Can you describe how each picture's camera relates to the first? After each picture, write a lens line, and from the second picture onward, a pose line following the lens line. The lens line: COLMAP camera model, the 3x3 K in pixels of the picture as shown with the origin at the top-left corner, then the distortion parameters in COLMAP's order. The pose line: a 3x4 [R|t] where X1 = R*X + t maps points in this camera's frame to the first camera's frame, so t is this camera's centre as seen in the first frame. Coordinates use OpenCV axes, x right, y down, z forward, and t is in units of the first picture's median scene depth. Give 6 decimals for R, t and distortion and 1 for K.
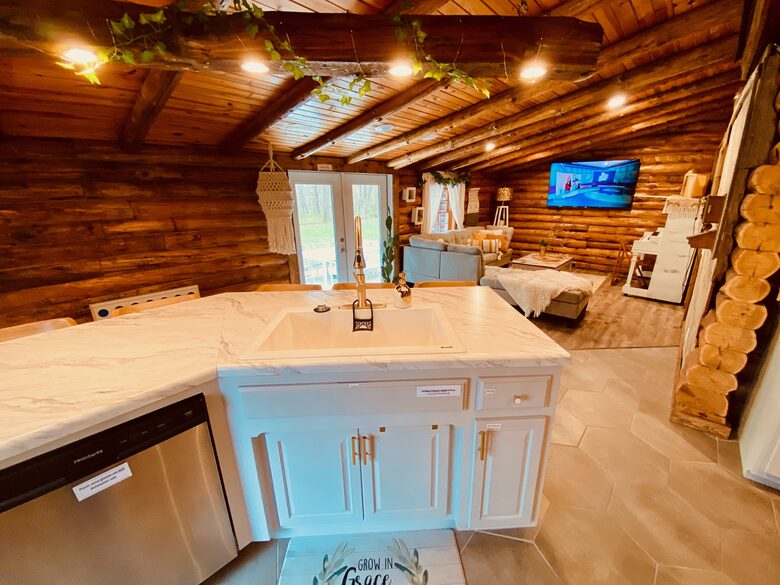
lens RADIAL K [[312.2, 0, 390.0], [0, 312.2, 292.5], [0, 0, 1]] dist [0.046476, -0.032733]
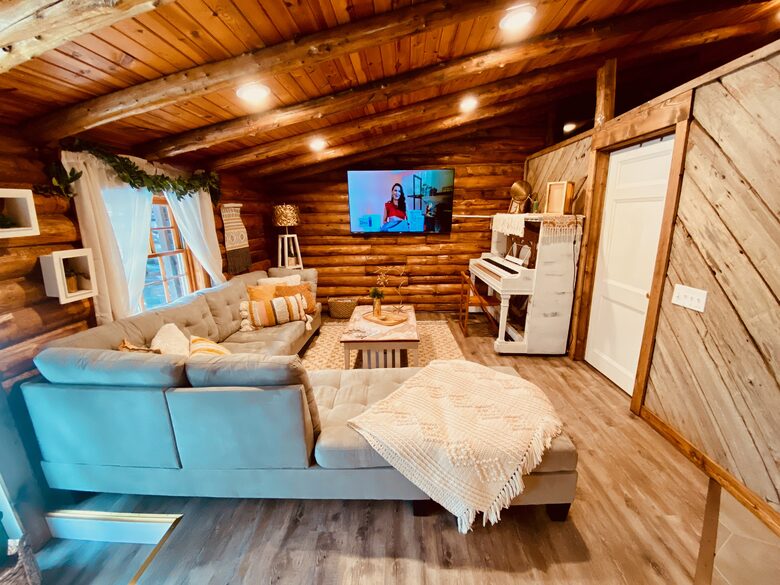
lens RADIAL K [[312.2, 0, 390.0], [0, 312.2, 292.5], [0, 0, 1]] dist [0.046476, -0.032733]
pose [[0.752791, -0.162806, 0.637809, 0.114550], [0.211565, 0.977364, -0.000225, -0.139708], [-0.623335, 0.135108, 0.770195, 0.480575]]
